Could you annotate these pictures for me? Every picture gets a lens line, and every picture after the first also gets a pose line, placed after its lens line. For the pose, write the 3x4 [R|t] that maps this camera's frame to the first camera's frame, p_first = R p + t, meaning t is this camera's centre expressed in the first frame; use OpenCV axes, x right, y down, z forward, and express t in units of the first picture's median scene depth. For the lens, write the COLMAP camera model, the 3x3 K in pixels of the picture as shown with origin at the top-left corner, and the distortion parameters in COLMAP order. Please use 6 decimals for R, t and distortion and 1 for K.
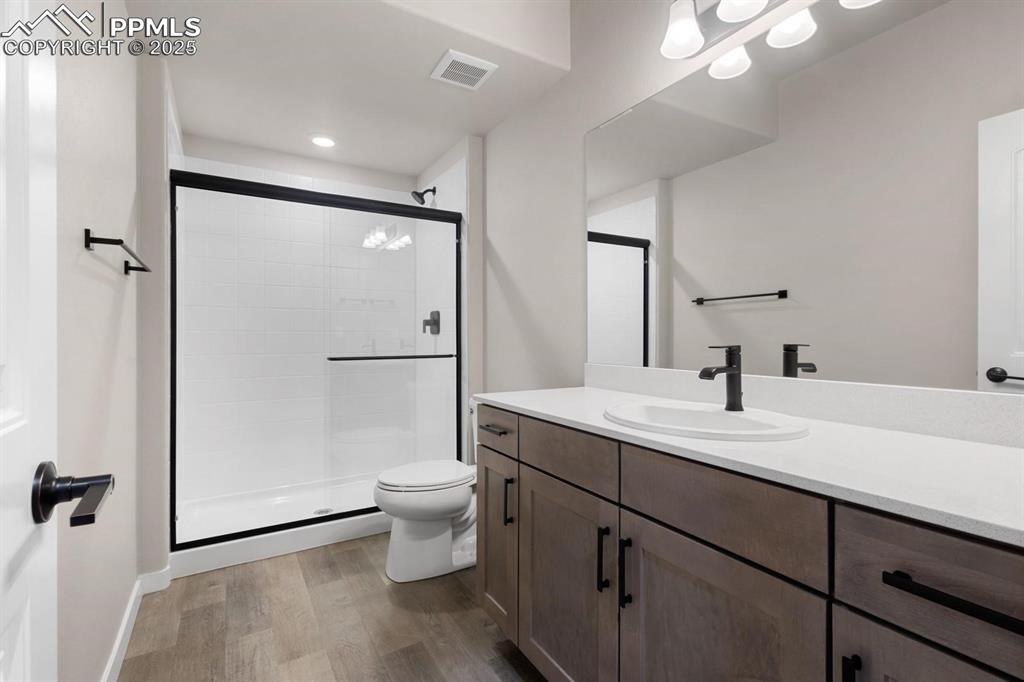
lens RADIAL K [[473.4, 0, 512.6], [0, 473.4, 336.7], [0, 0, 1]] dist [0.005476, -0.000463]
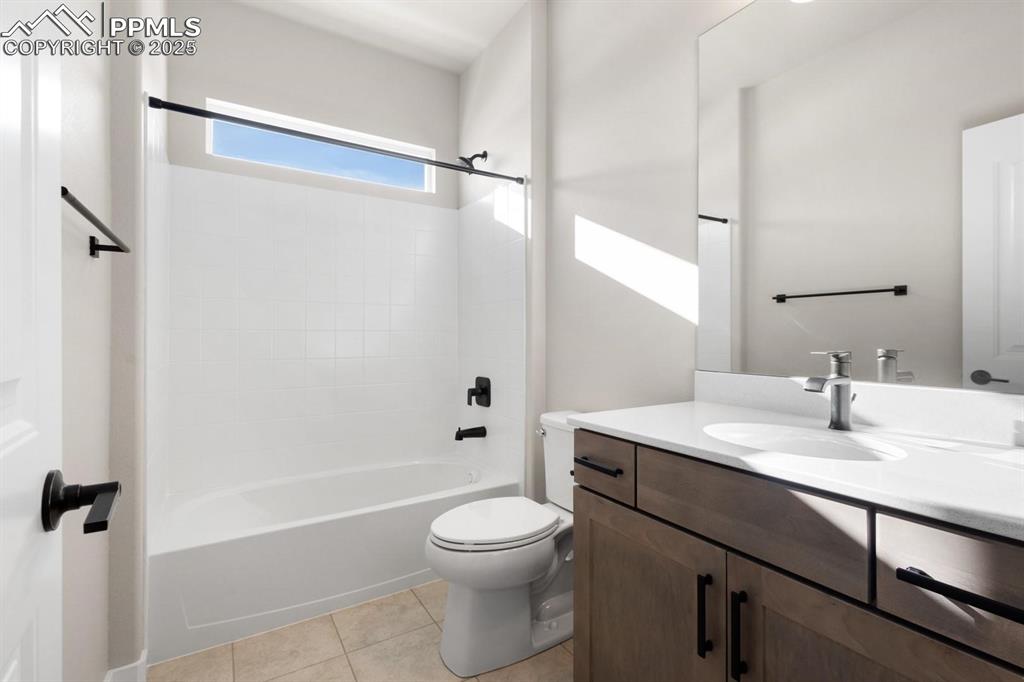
lens RADIAL K [[469.7, 0, 540.6], [0, 469.7, 348.4], [0, 0, 1]] dist [-0.000551, -0.026642]
pose [[0.999334, 0.000884, 0.036466, -0.113914], [-0.001444, 0.999881, 0.015354, 0.006879], [-0.036448, -0.015397, 0.999217, 0.222397]]
